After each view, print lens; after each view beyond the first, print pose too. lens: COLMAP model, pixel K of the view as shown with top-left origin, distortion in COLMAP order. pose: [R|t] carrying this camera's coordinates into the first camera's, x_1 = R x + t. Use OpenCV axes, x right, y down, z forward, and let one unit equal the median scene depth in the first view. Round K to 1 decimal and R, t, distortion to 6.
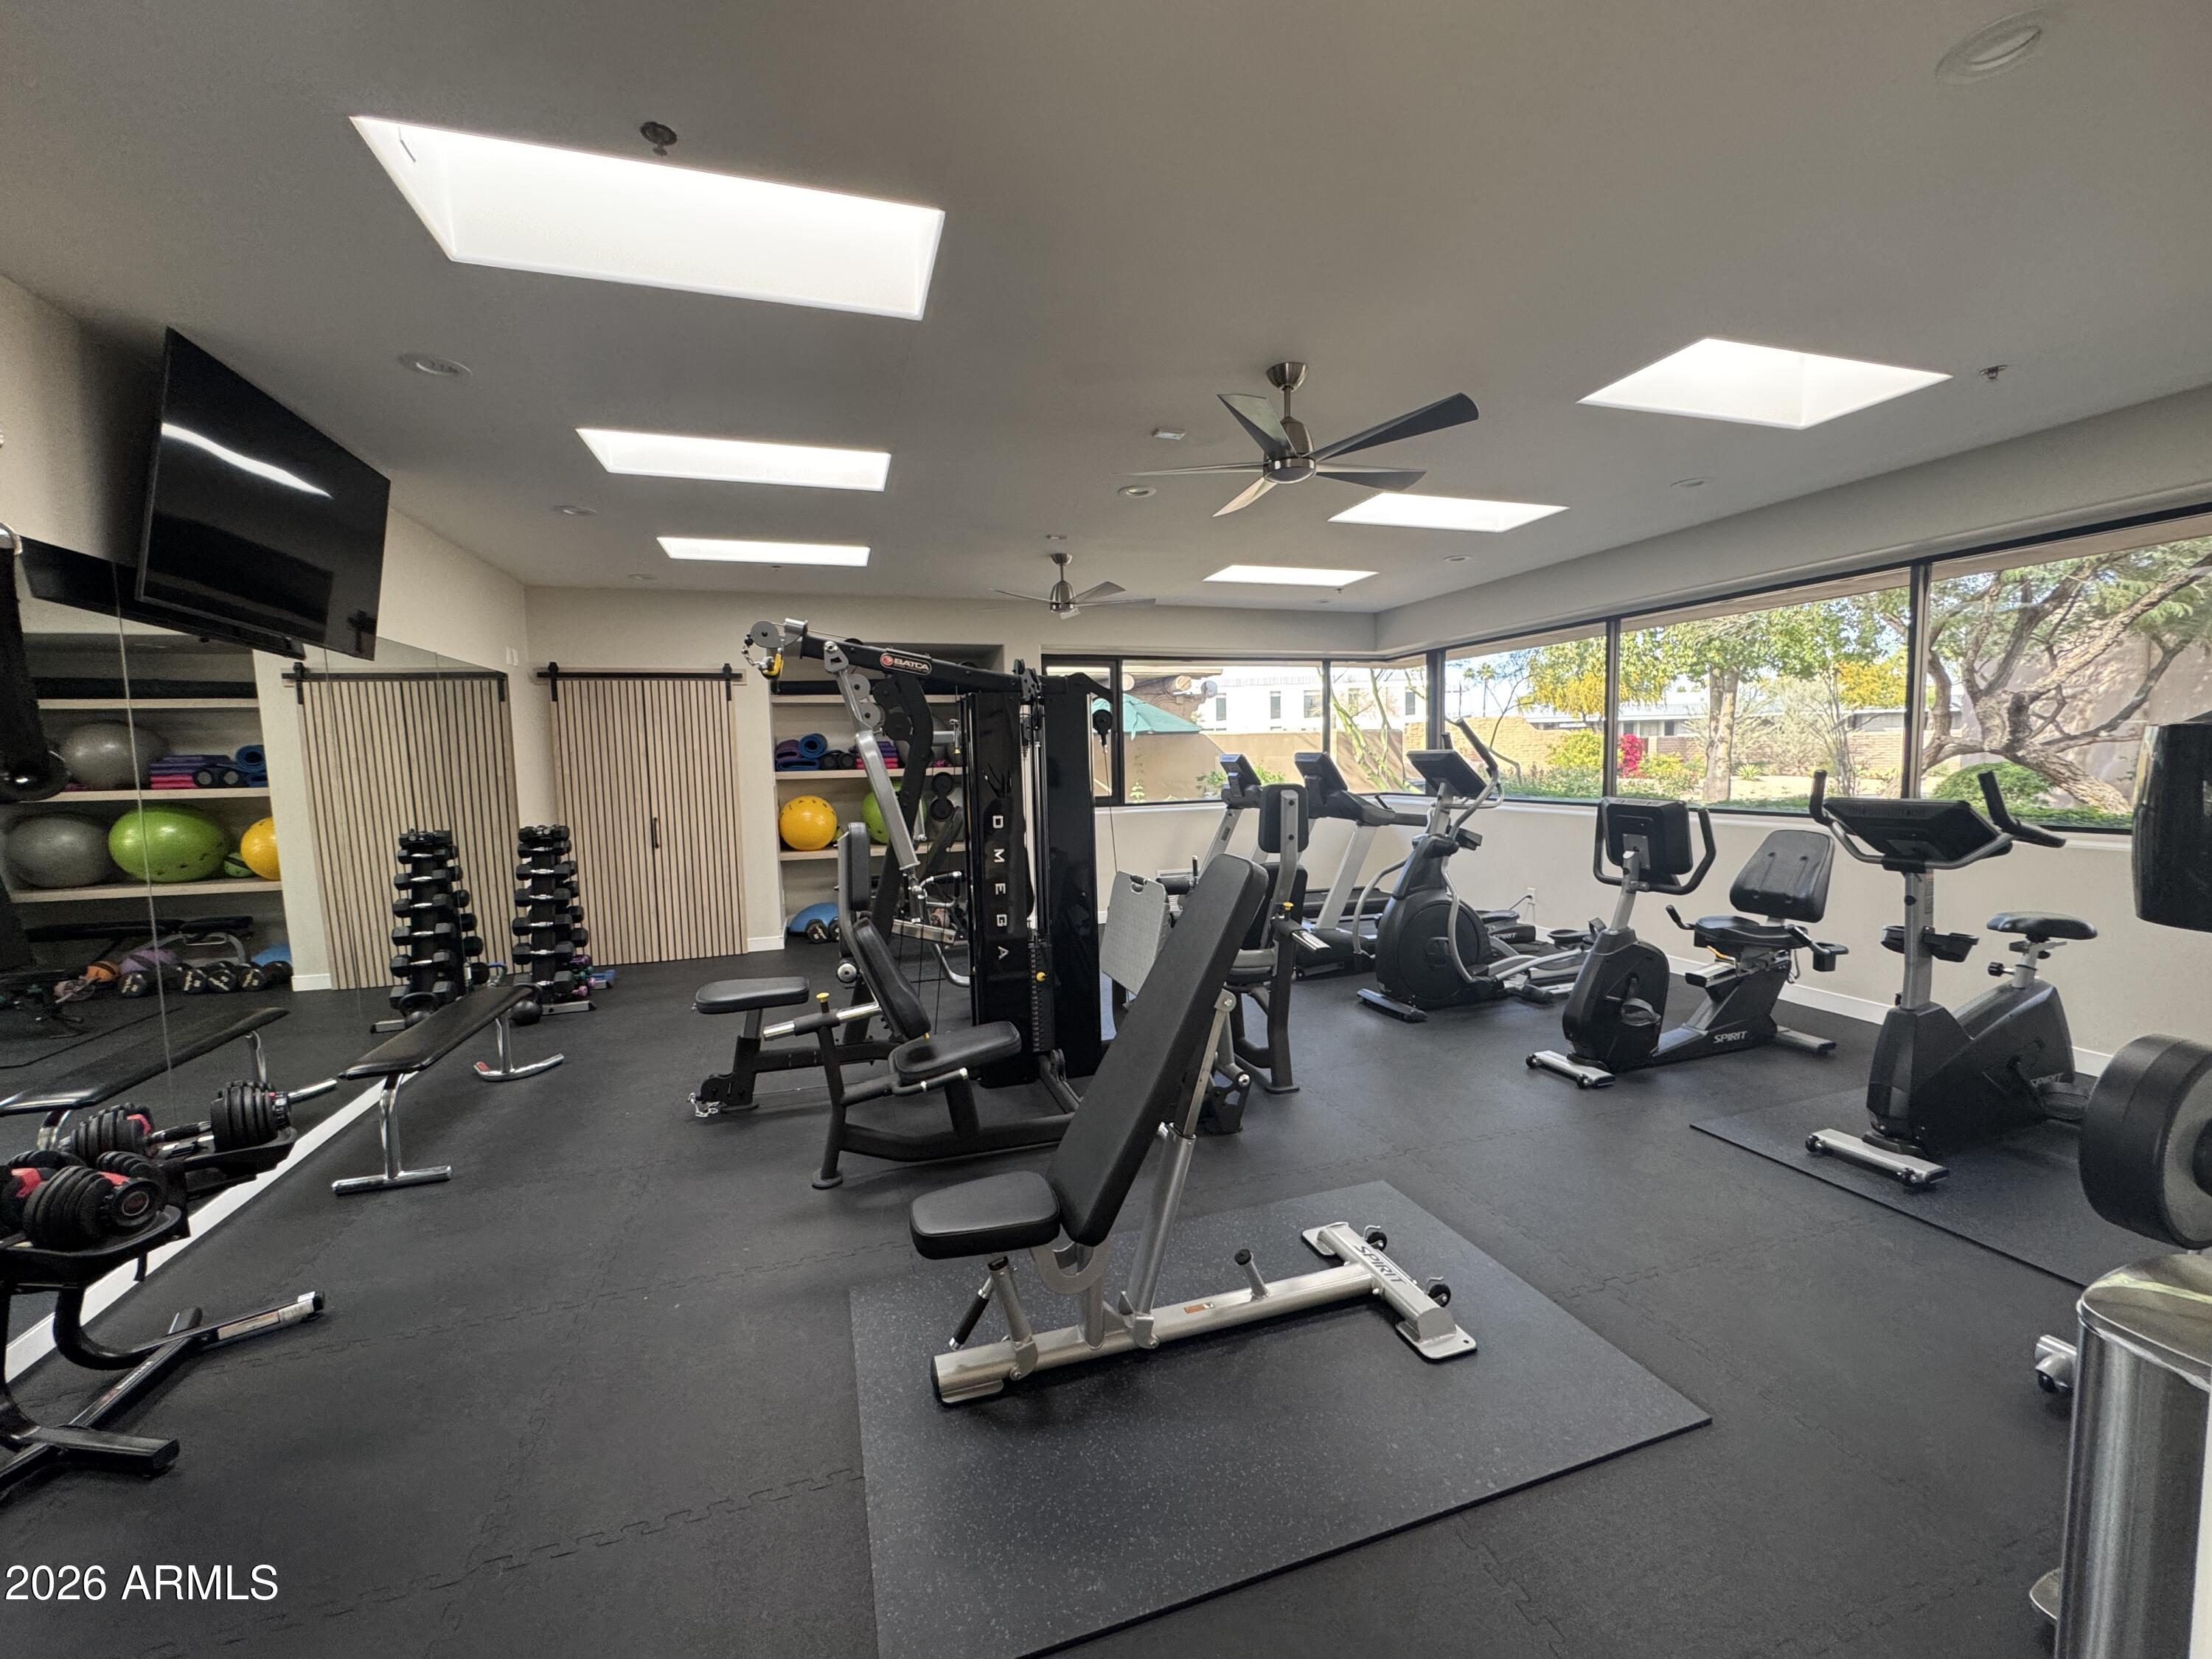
lens RADIAL K [[884.4, 0, 1106.0], [0, 884.4, 829.5], [0, 0, 1]] dist [0.000322, 0.000105]
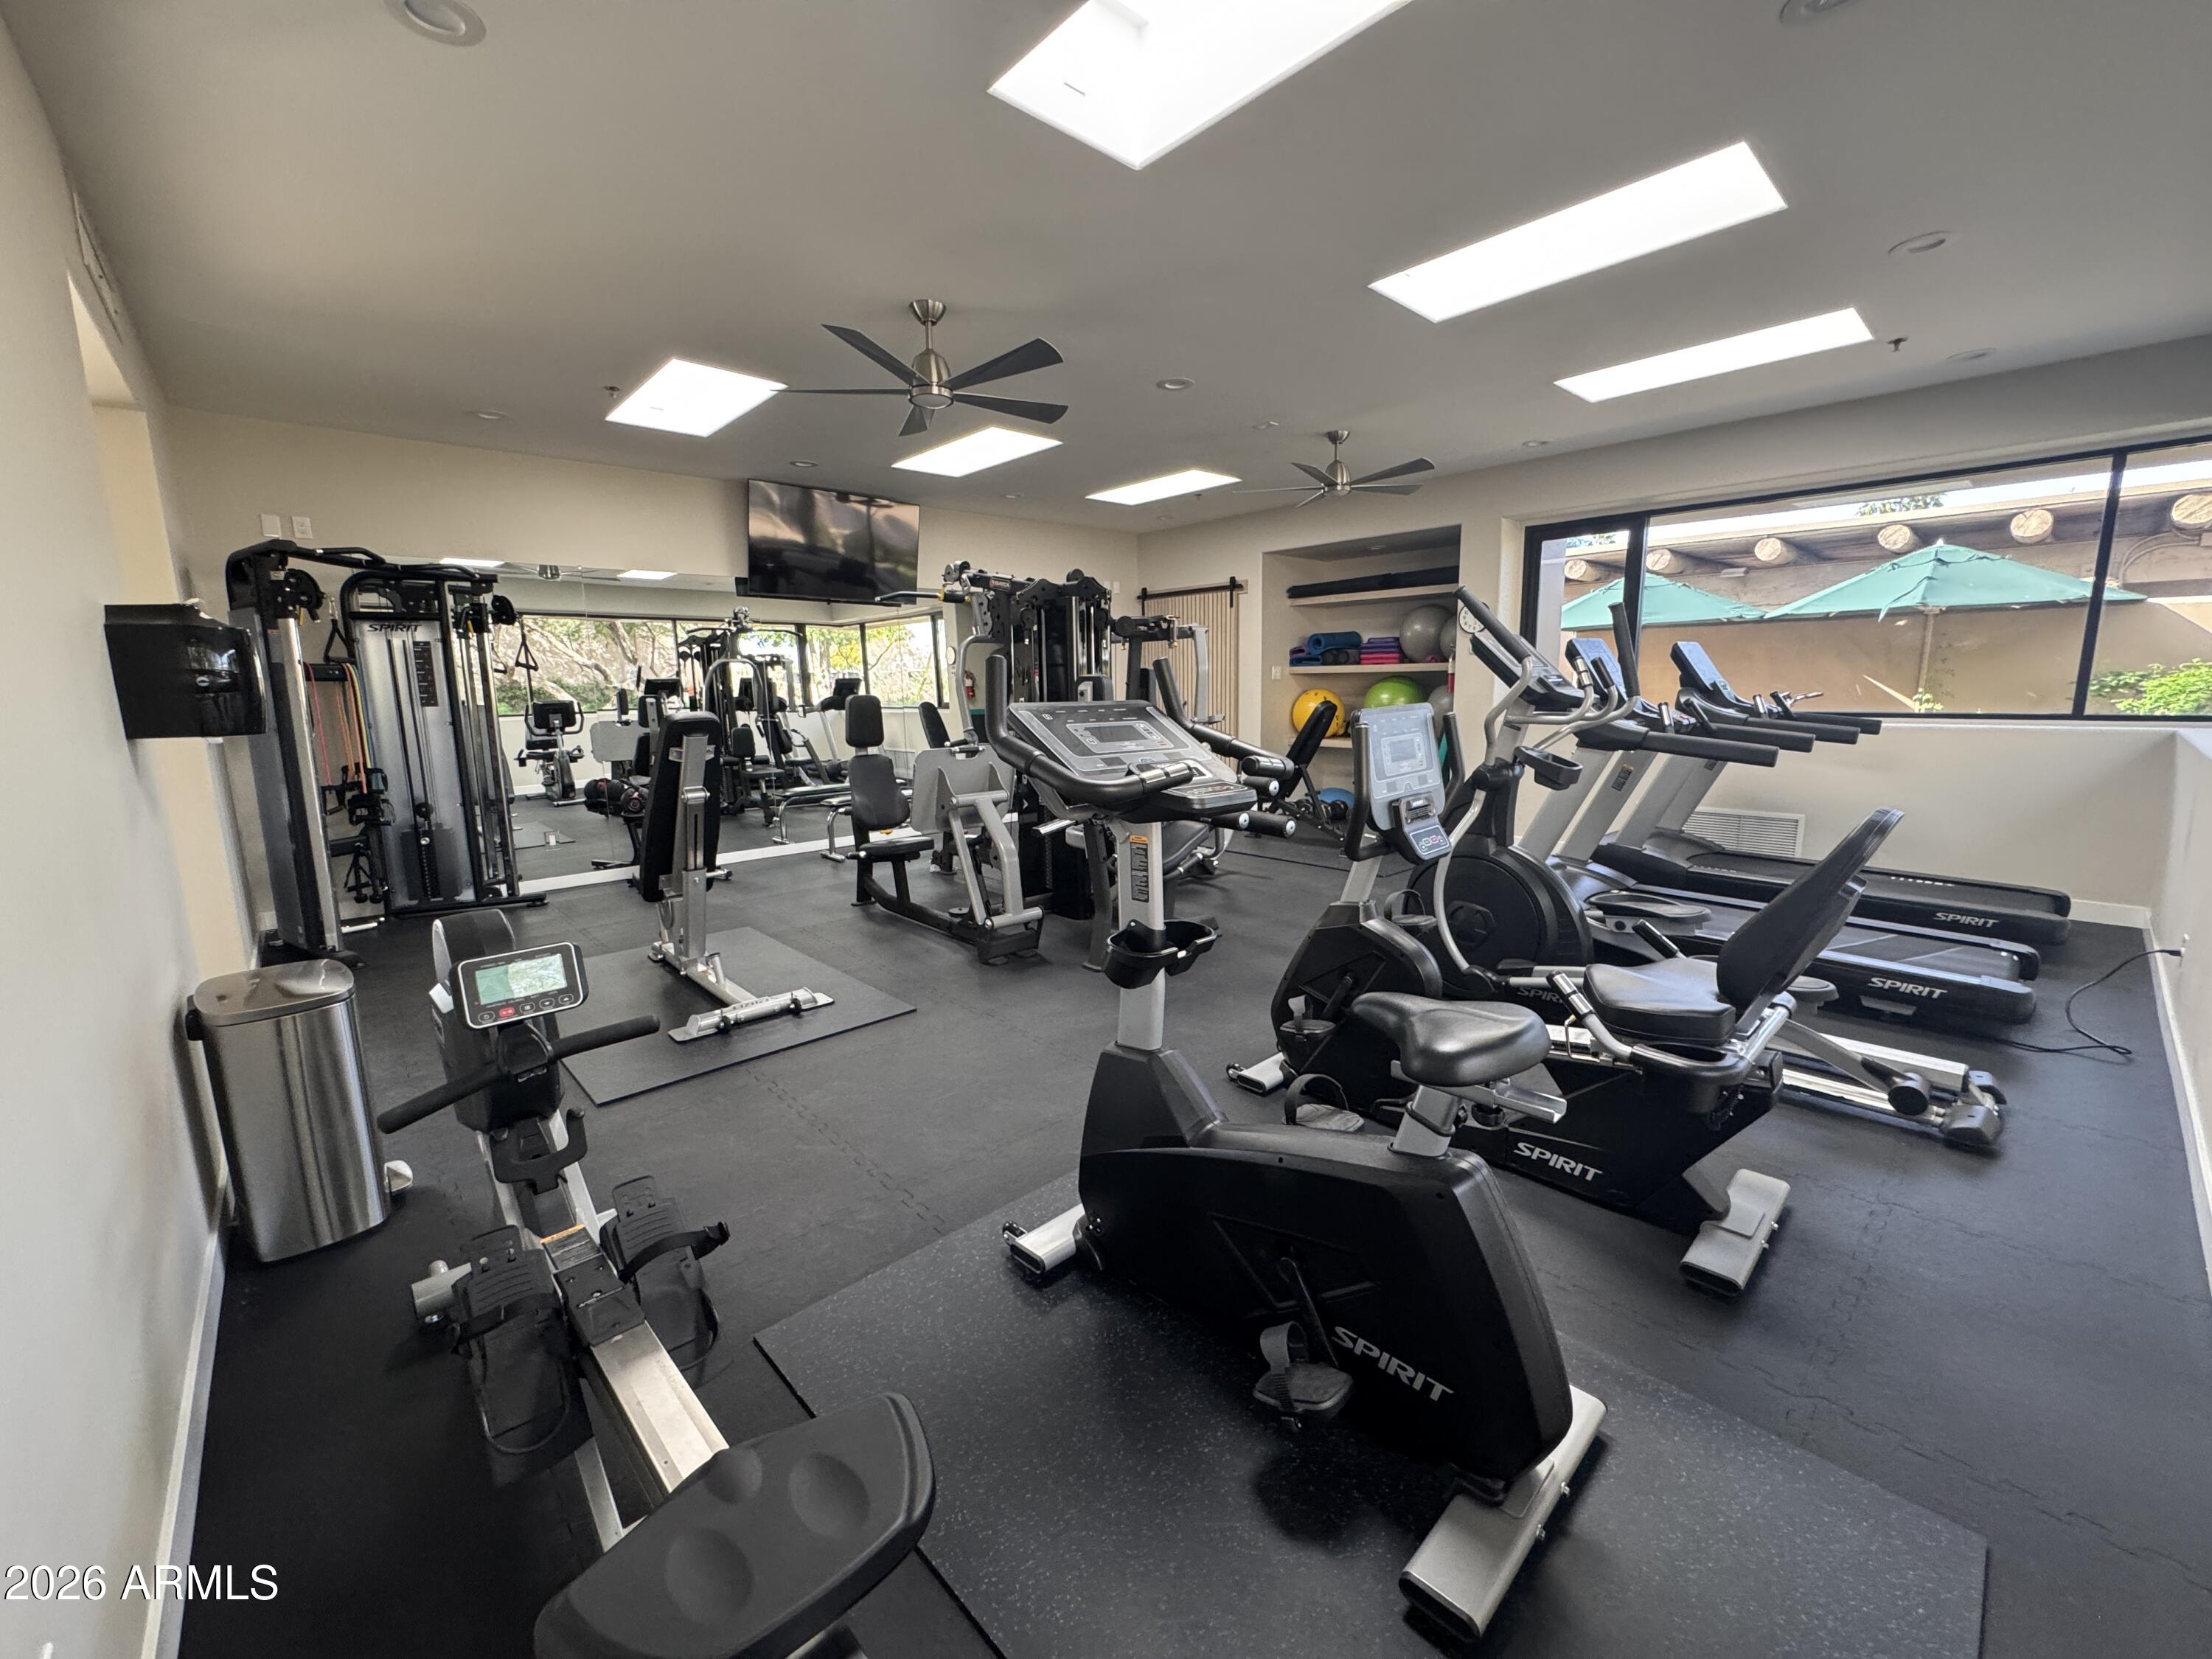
lens RADIAL K [[884.4, 0, 1106.0], [0, 884.4, 829.5], [0, 0, 1]] dist [0.000322, 0.000105]
pose [[0.419494, 0.167662, -0.892140, 0.644431], [-0.066992, 0.985833, 0.153770, -0.019482], [0.905283, -0.004739, 0.424783, 0.321903]]
